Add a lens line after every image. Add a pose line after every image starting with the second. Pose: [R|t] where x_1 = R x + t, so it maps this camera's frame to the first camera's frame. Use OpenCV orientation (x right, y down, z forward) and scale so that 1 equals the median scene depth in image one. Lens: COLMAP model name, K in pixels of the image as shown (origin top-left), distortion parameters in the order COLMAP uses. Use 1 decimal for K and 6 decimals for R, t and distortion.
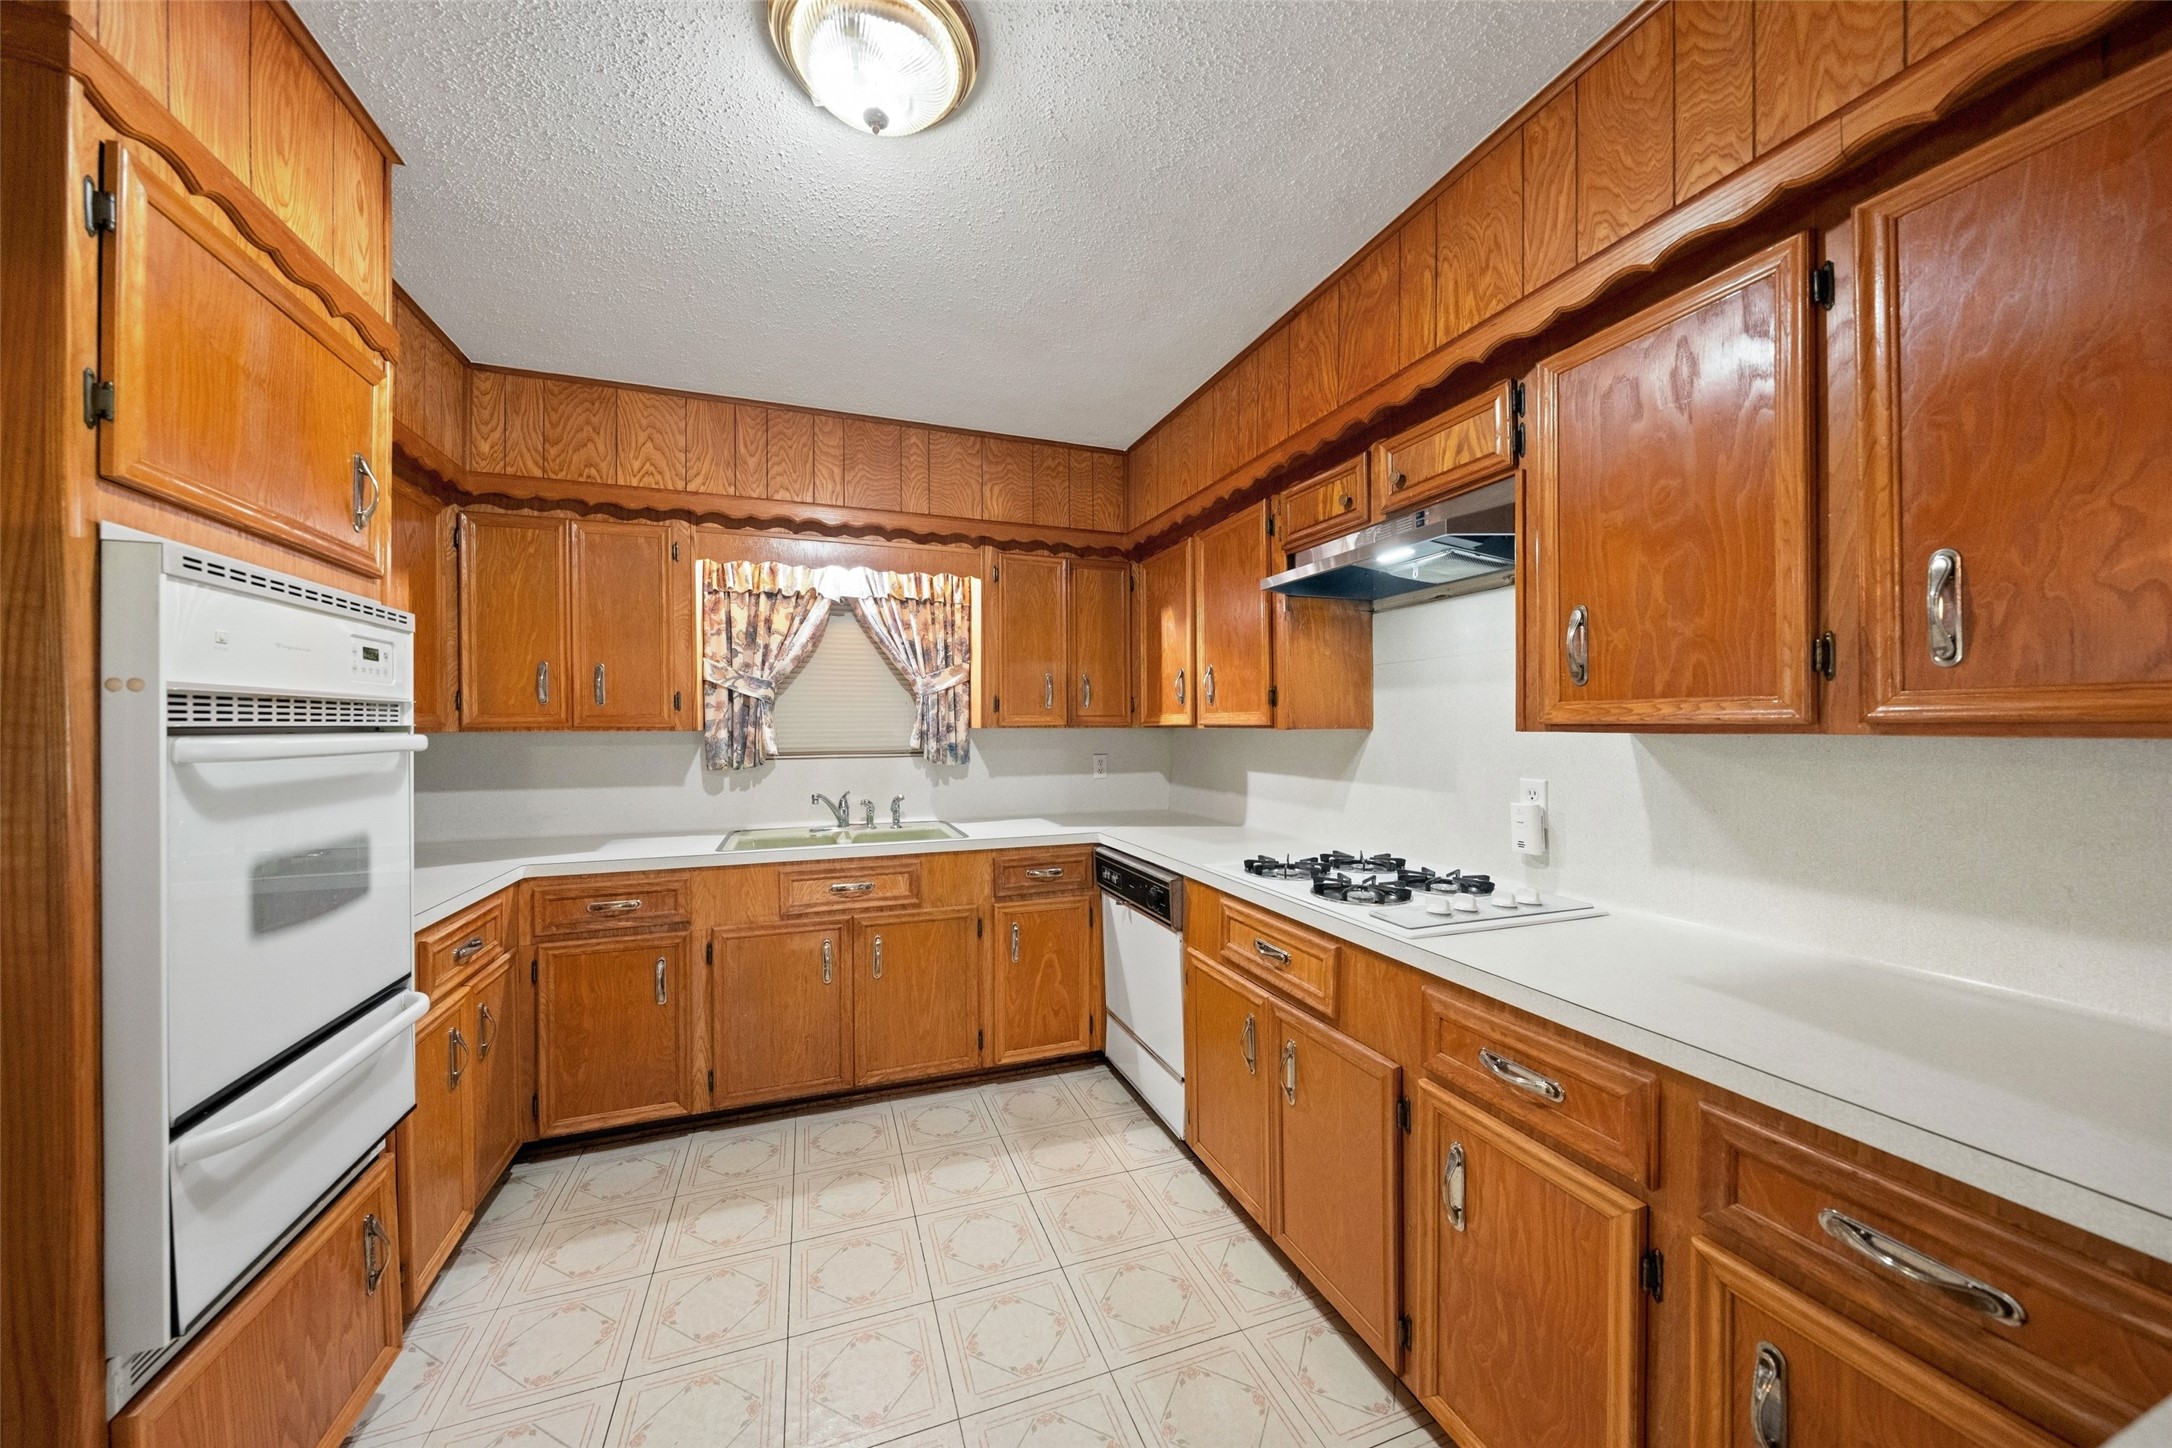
lens RADIAL K [[739.7, 0, 1079.8], [0, 739.7, 744.7], [0, 0, 1]] dist [-0.001369, -0.000134]
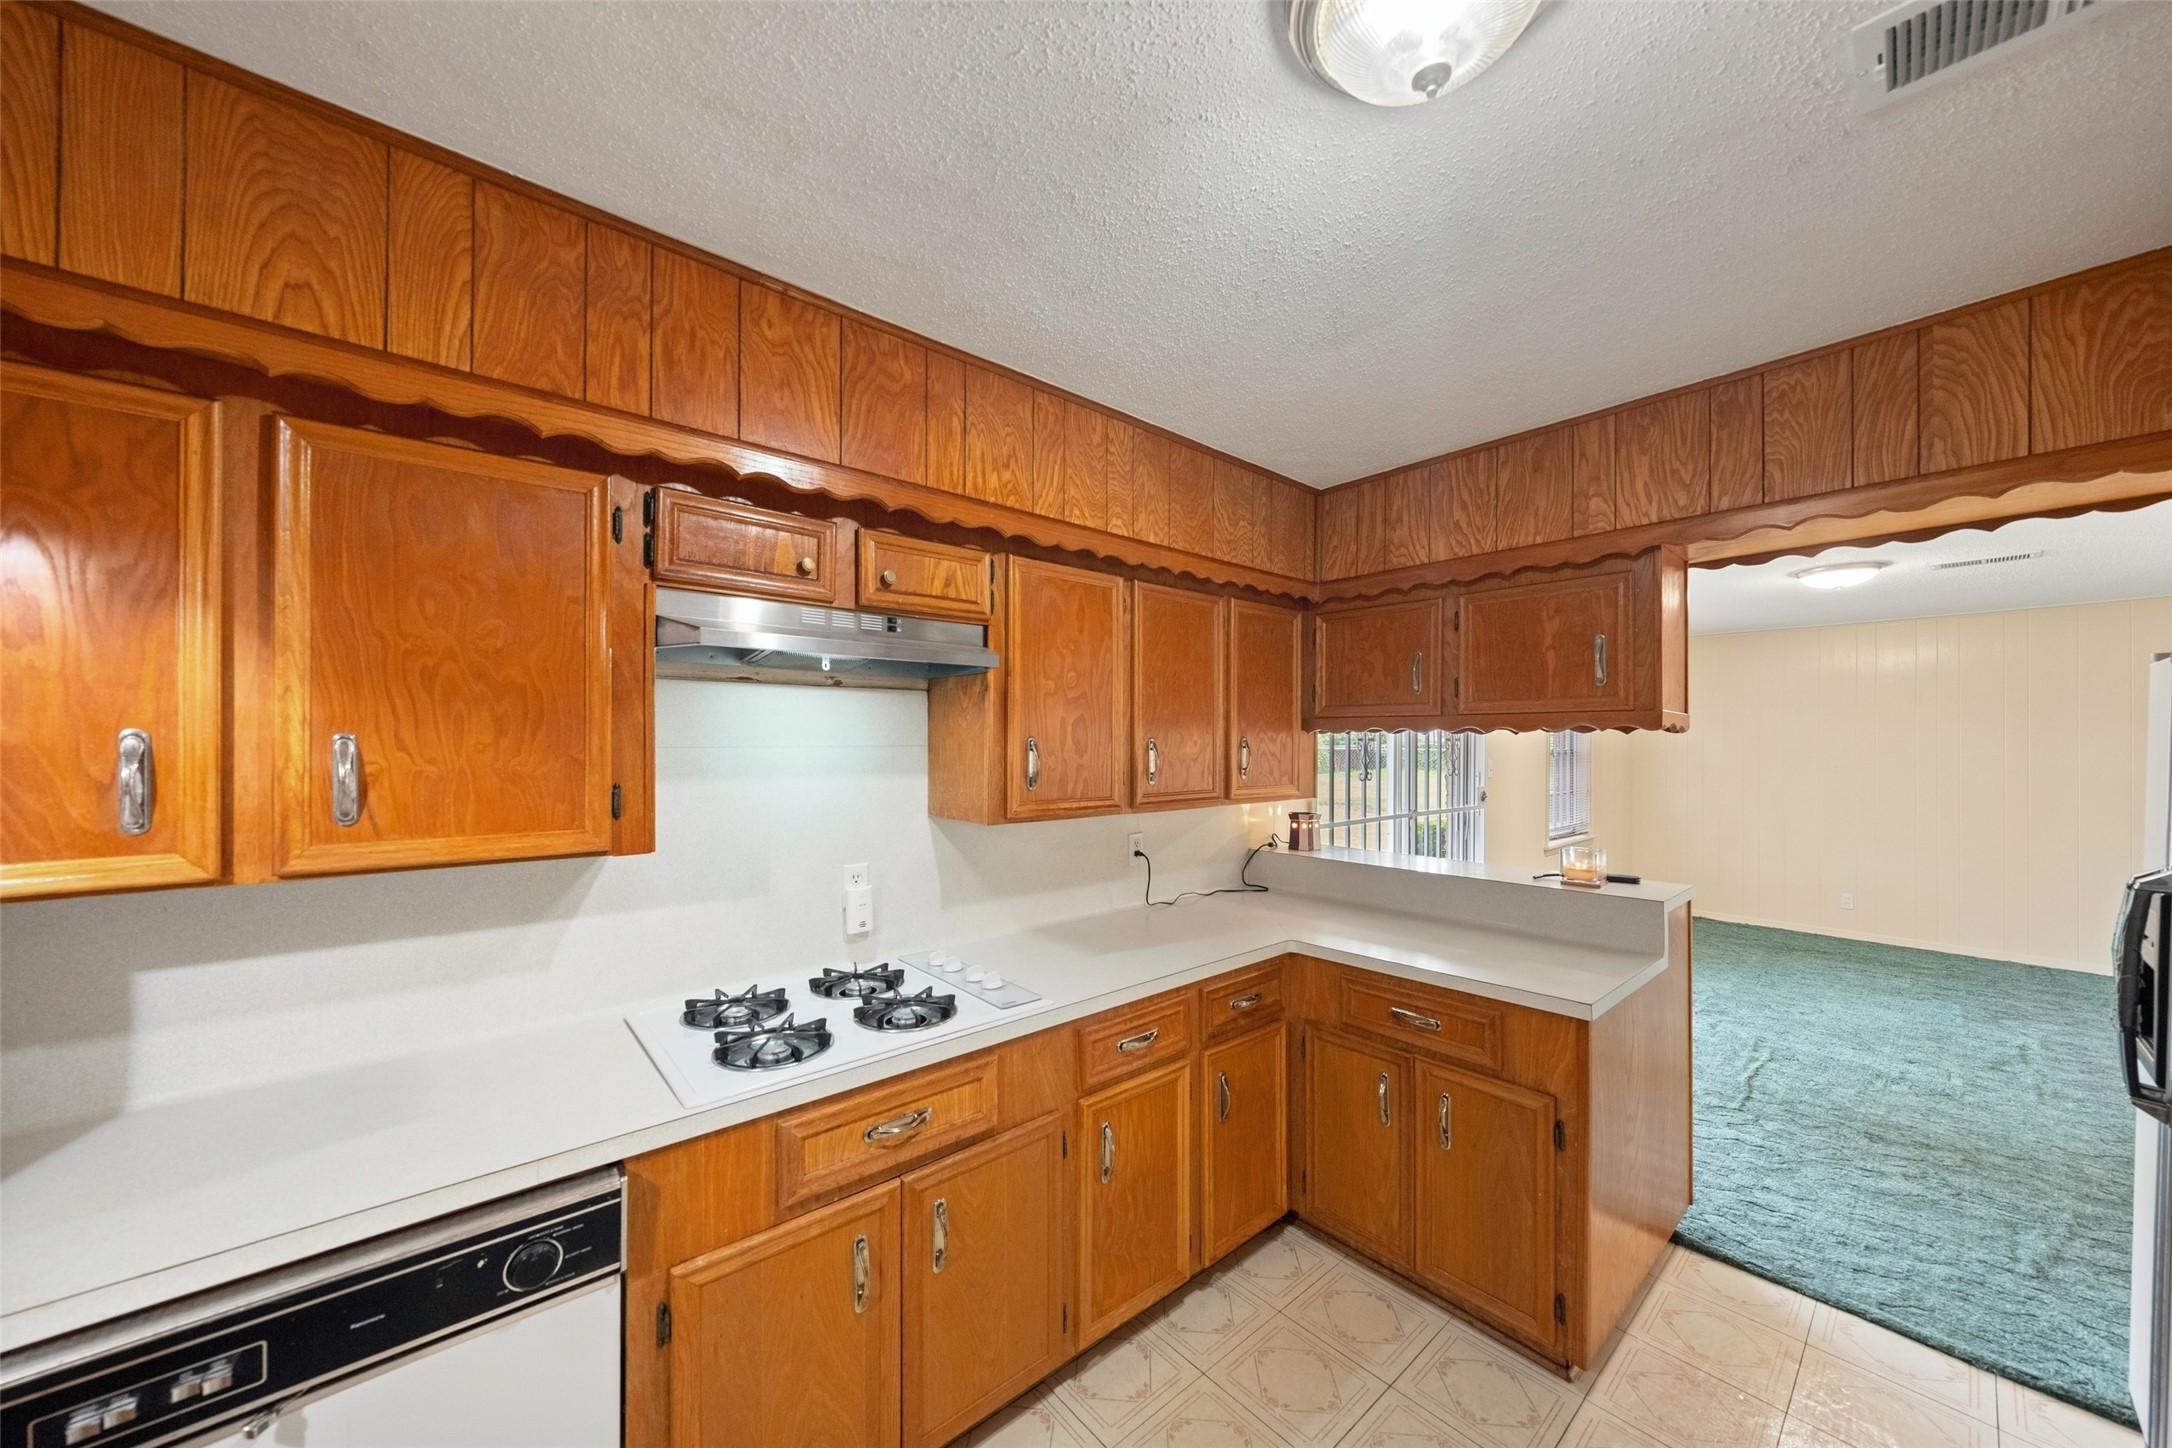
lens RADIAL K [[753.9, 0, 1090.0], [0, 753.9, 740.0], [0, 0, 1]] dist [0.000115, 0.000101]
pose [[-0.351432, 0.003896, 0.936205, -0.423587], [0.019502, 0.999805, 0.003160, -0.100807], [-0.936010, 0.019368, -0.351439, 0.782148]]
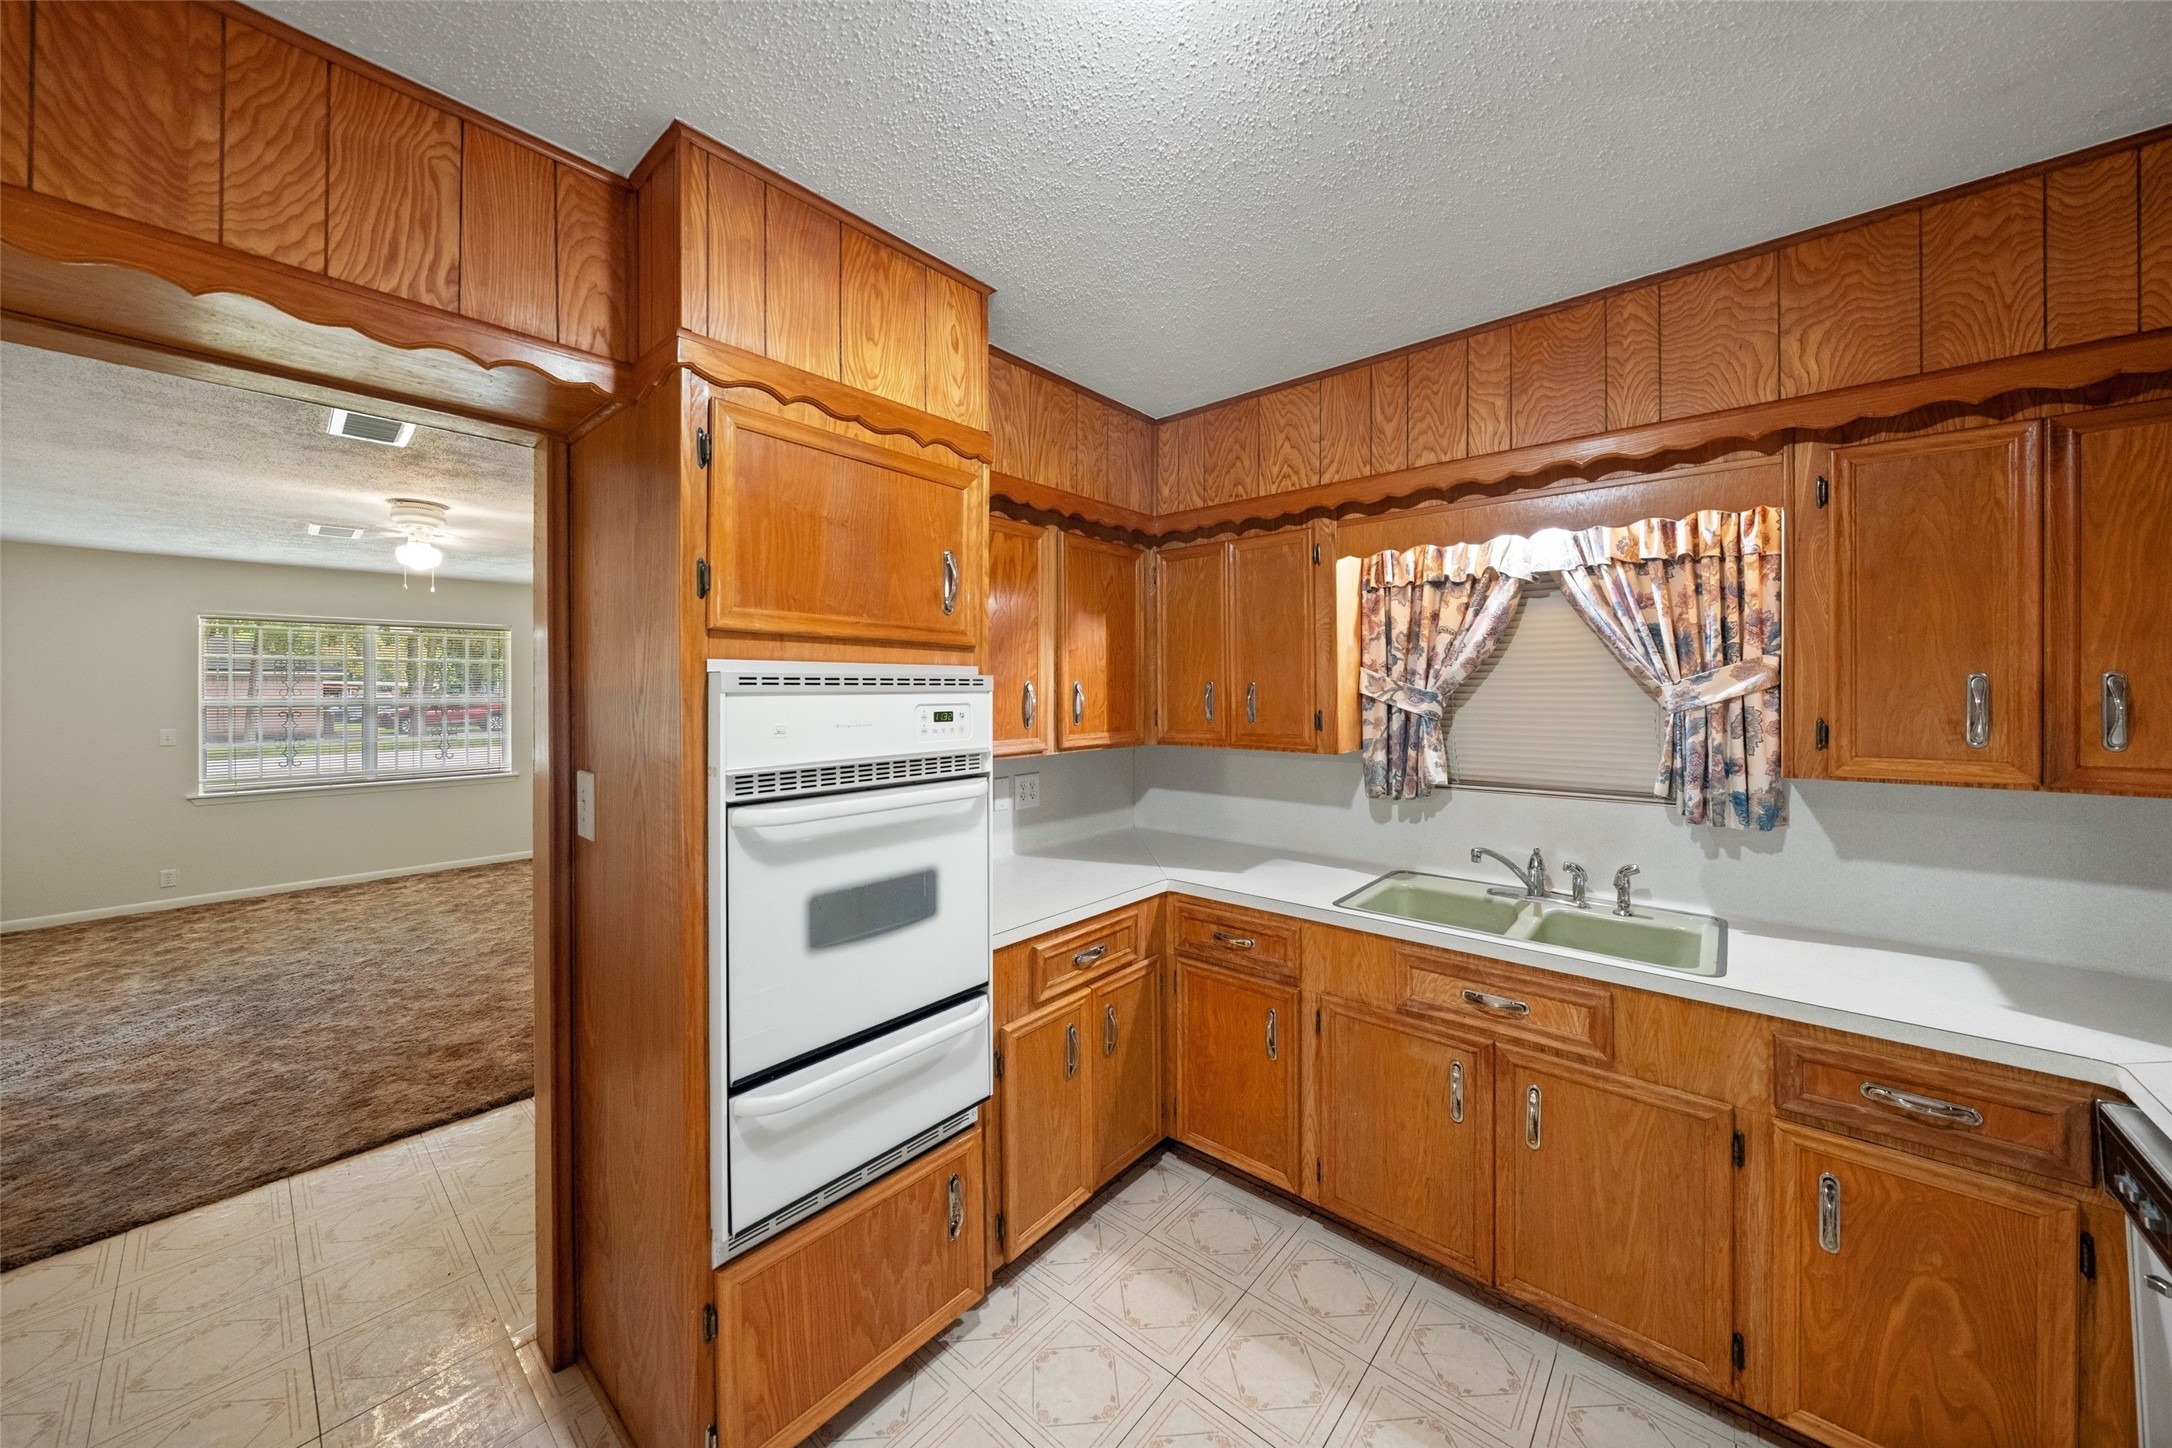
lens RADIAL K [[755.2, 0, 1090.0], [0, 755.2, 699.9], [0, 0, 1]] dist [-0.005186, 0.000372]
pose [[0.486234, 0.012528, -0.873739, 0.125807], [-0.019636, 0.999801, 0.003408, -0.087052], [0.873608, 0.015500, 0.486383, 0.335542]]
